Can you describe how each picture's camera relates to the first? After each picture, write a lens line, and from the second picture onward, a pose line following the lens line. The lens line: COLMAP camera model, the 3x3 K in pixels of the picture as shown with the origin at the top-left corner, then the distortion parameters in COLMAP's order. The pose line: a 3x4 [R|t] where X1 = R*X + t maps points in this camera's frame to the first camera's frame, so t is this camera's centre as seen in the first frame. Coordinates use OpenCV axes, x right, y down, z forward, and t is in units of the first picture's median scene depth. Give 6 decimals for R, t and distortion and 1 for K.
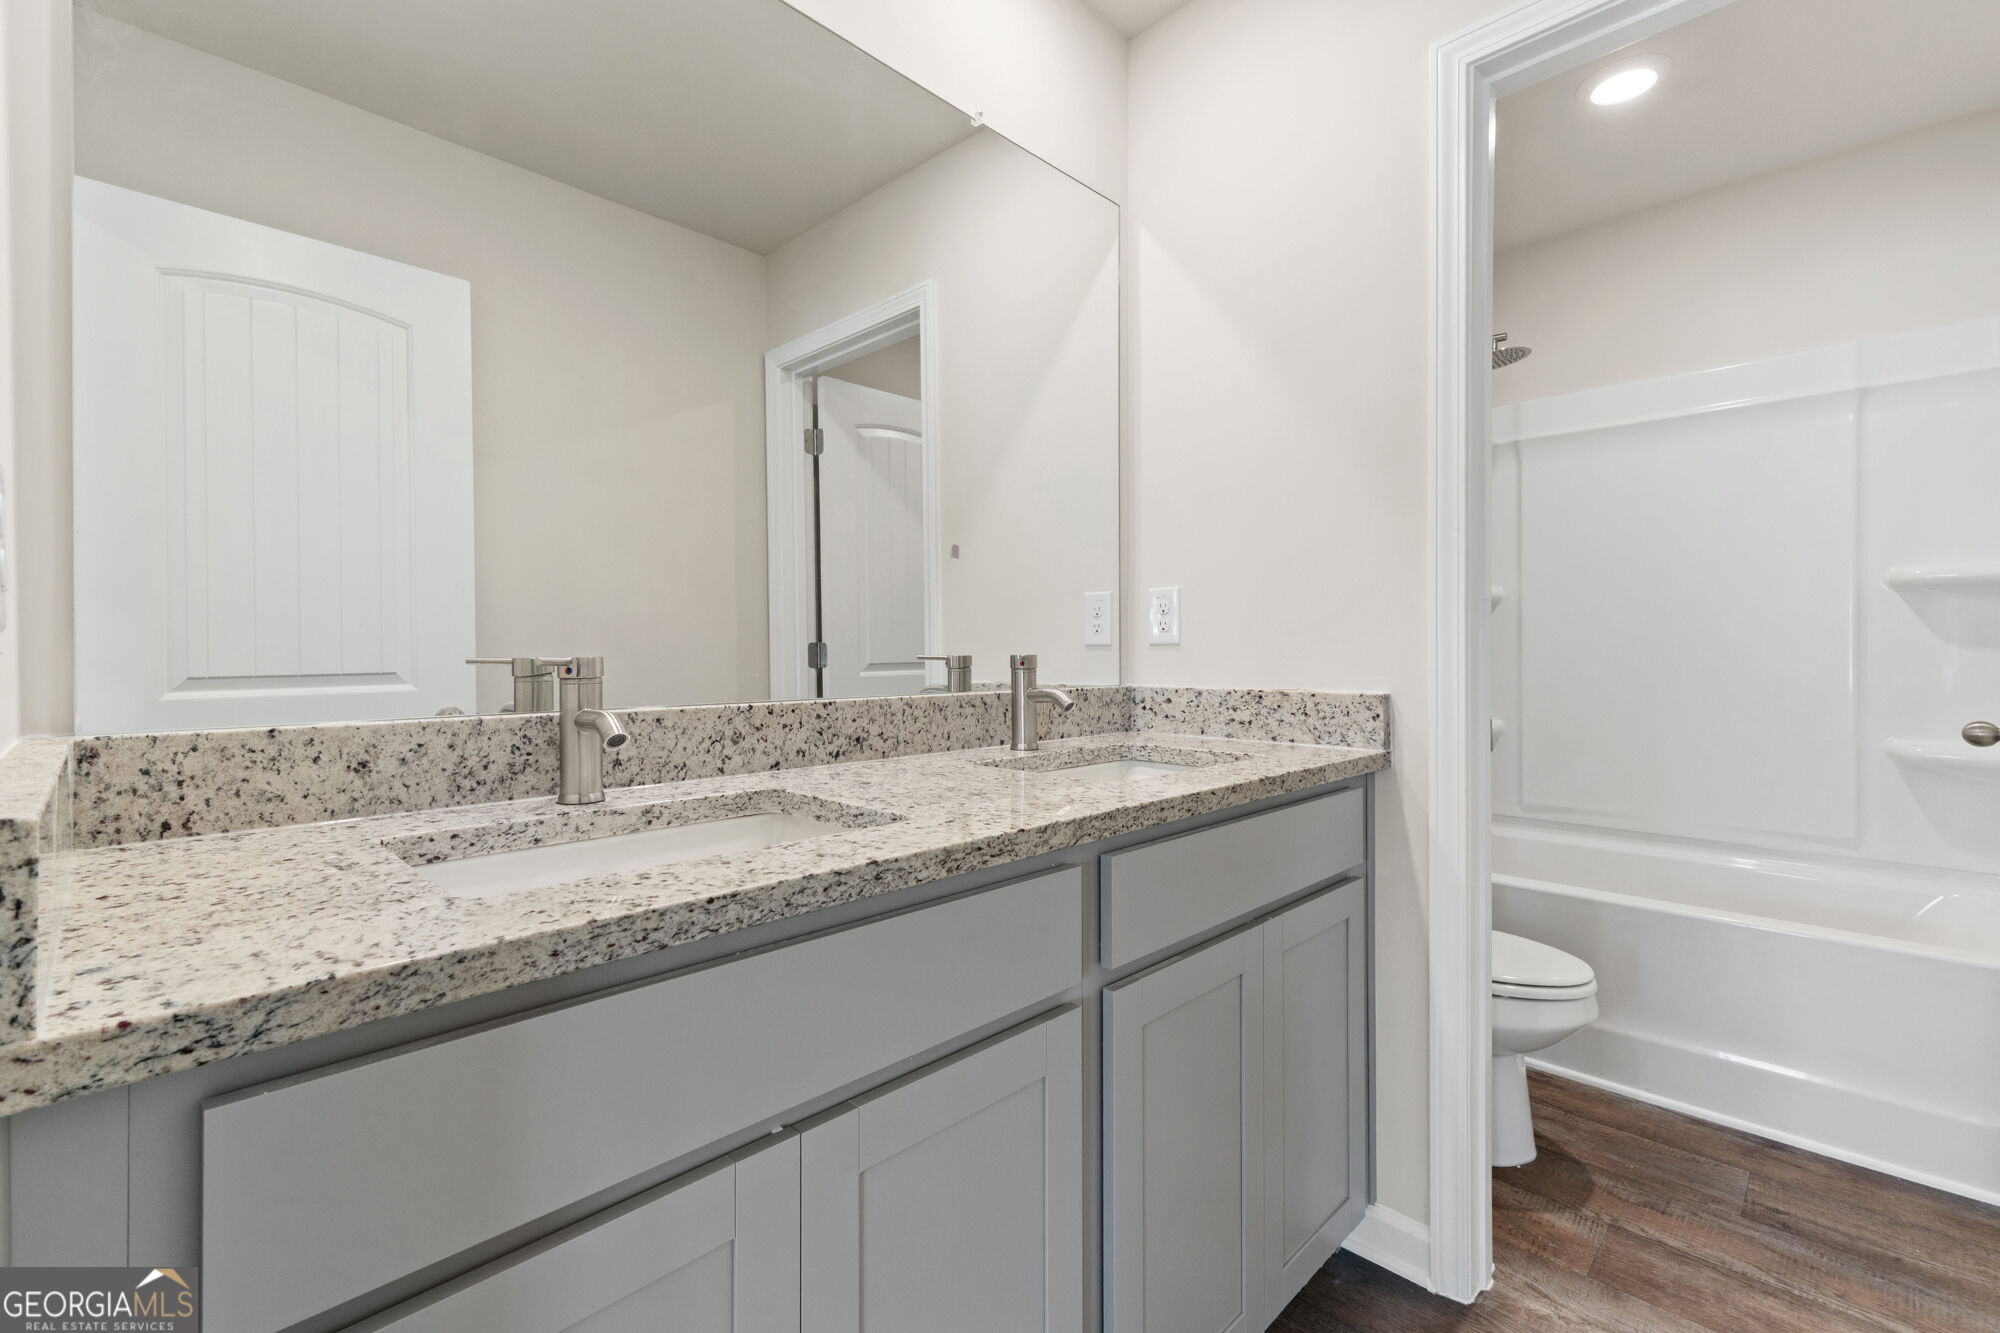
lens RADIAL K [[854.1, 0, 1002.6], [0, 854.1, 663.2], [0, 0, 1]] dist [0.011275, -0.001621]
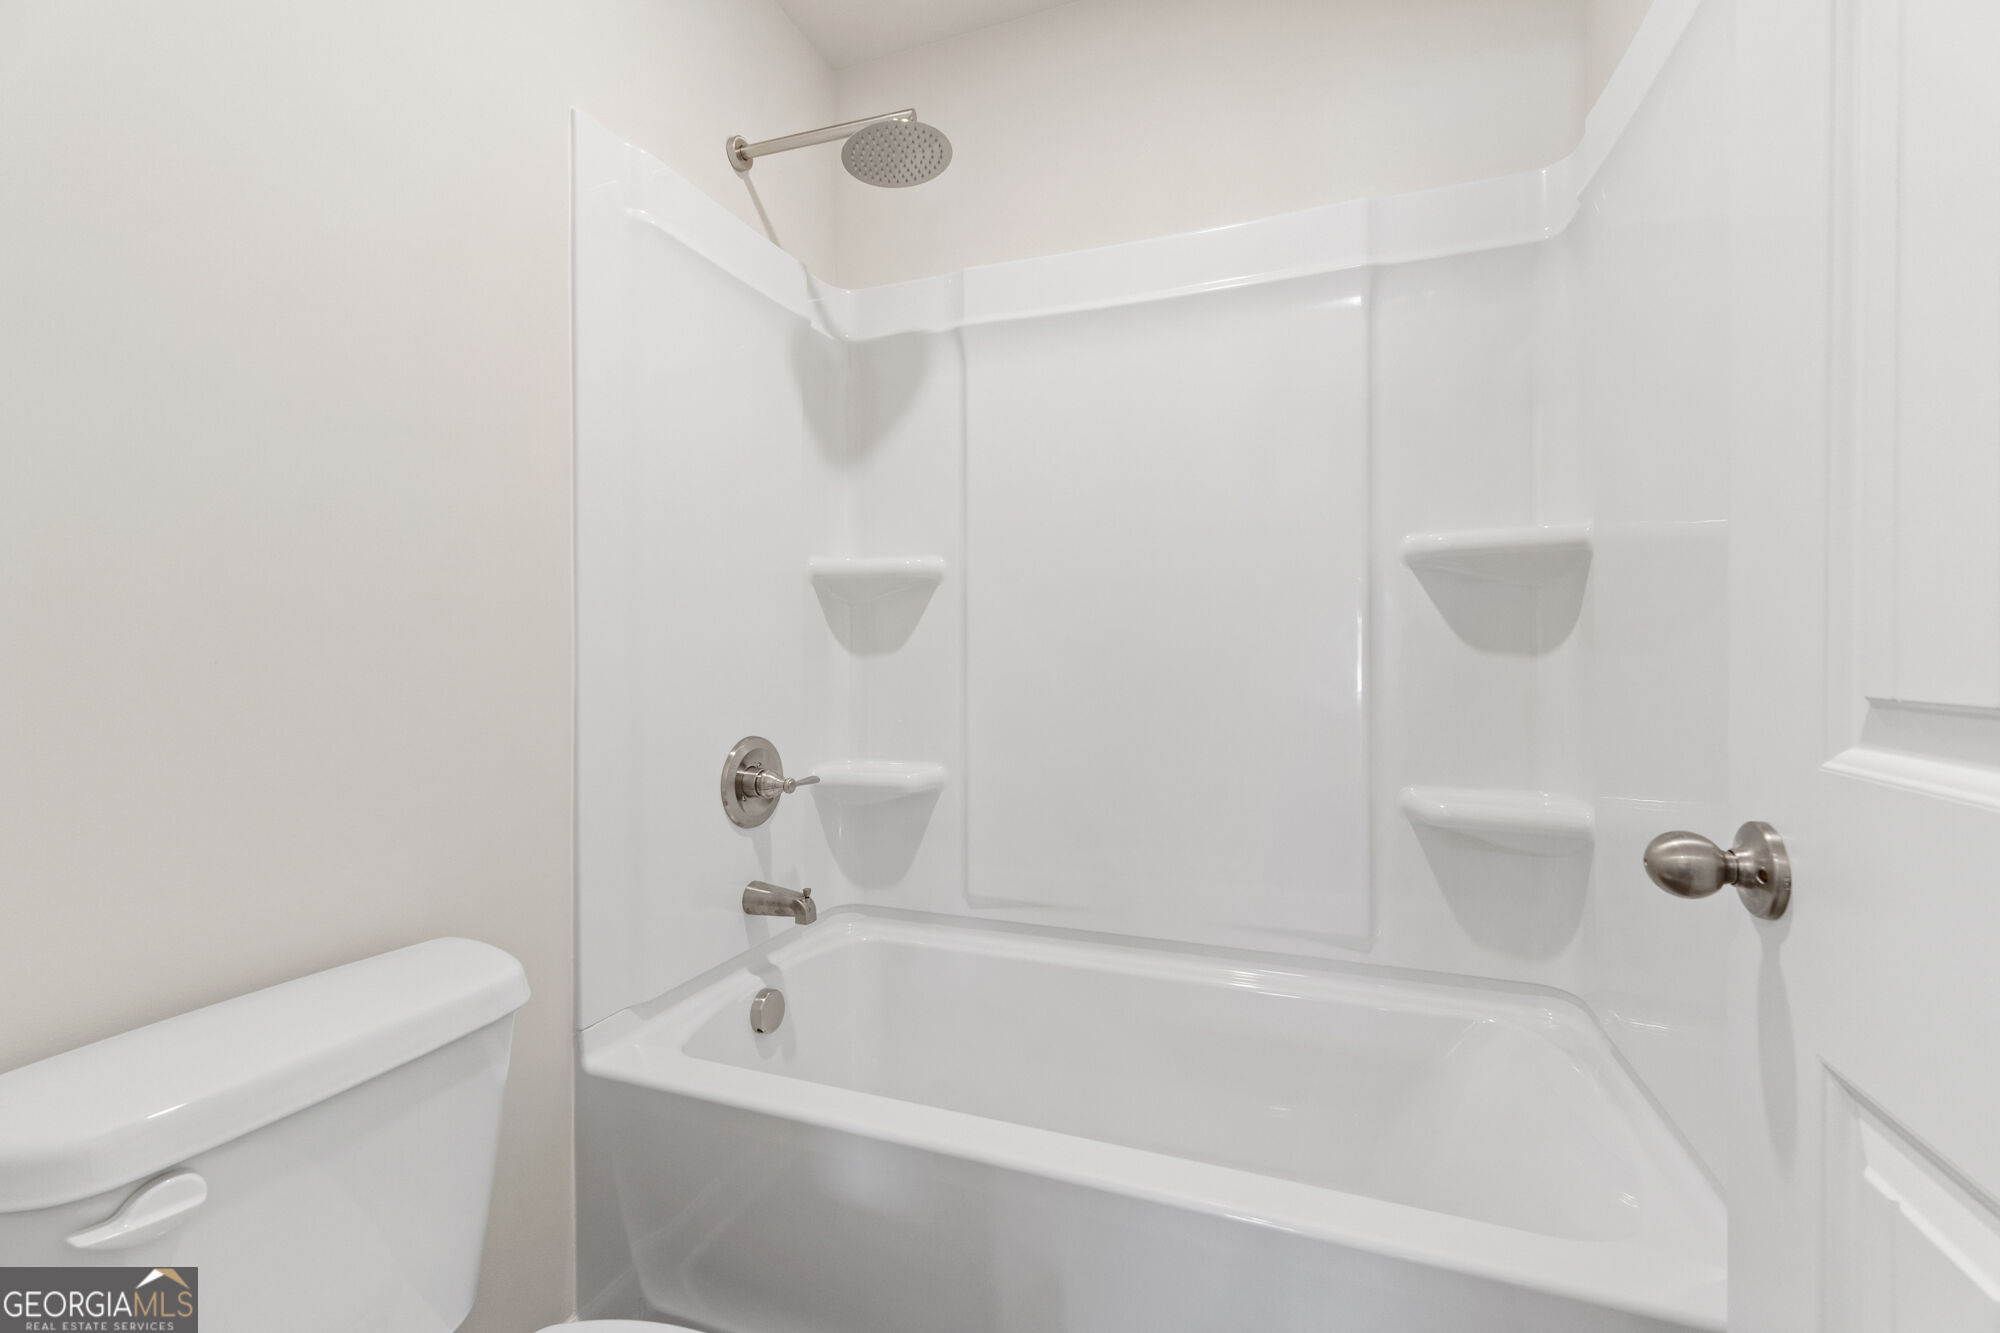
lens RADIAL K [[854.1, 0, 994.9], [0, 854.1, 659.8], [0, 0, 1]] dist [0.011275, -0.001621]
pose [[0.933542, 0.000555, 0.358469, 0.446611], [0.000823, 0.999993, -0.003693, -0.011308], [-0.358468, 0.003743, 0.933534, 0.448154]]
